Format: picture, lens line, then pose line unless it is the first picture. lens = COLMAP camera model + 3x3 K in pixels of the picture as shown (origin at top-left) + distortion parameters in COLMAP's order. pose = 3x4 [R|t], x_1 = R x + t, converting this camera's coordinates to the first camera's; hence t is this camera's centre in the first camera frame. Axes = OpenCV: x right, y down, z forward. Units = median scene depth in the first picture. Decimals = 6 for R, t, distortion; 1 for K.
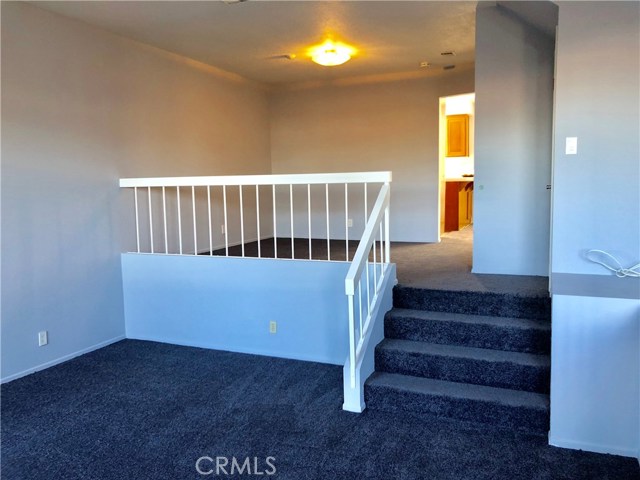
lens RADIAL K [[528.4, 0, 320.3], [0, 528.4, 237.6], [0, 0, 1]] dist [0.023518, -0.042225]
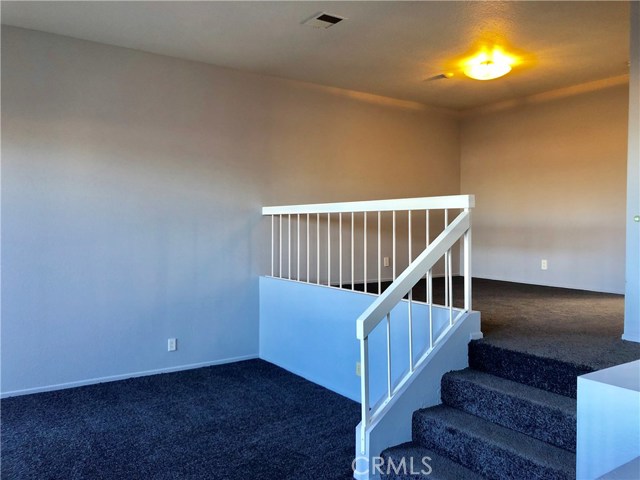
lens RADIAL K [[528.4, 0, 320.1], [0, 528.4, 240.0], [0, 0, 1]] dist [0.023518, -0.042225]
pose [[0.845924, 0.036839, -0.532029, 0.341611], [-0.074389, 0.996009, -0.049312, -0.000308], [0.528089, 0.081291, 0.845289, 0.193461]]
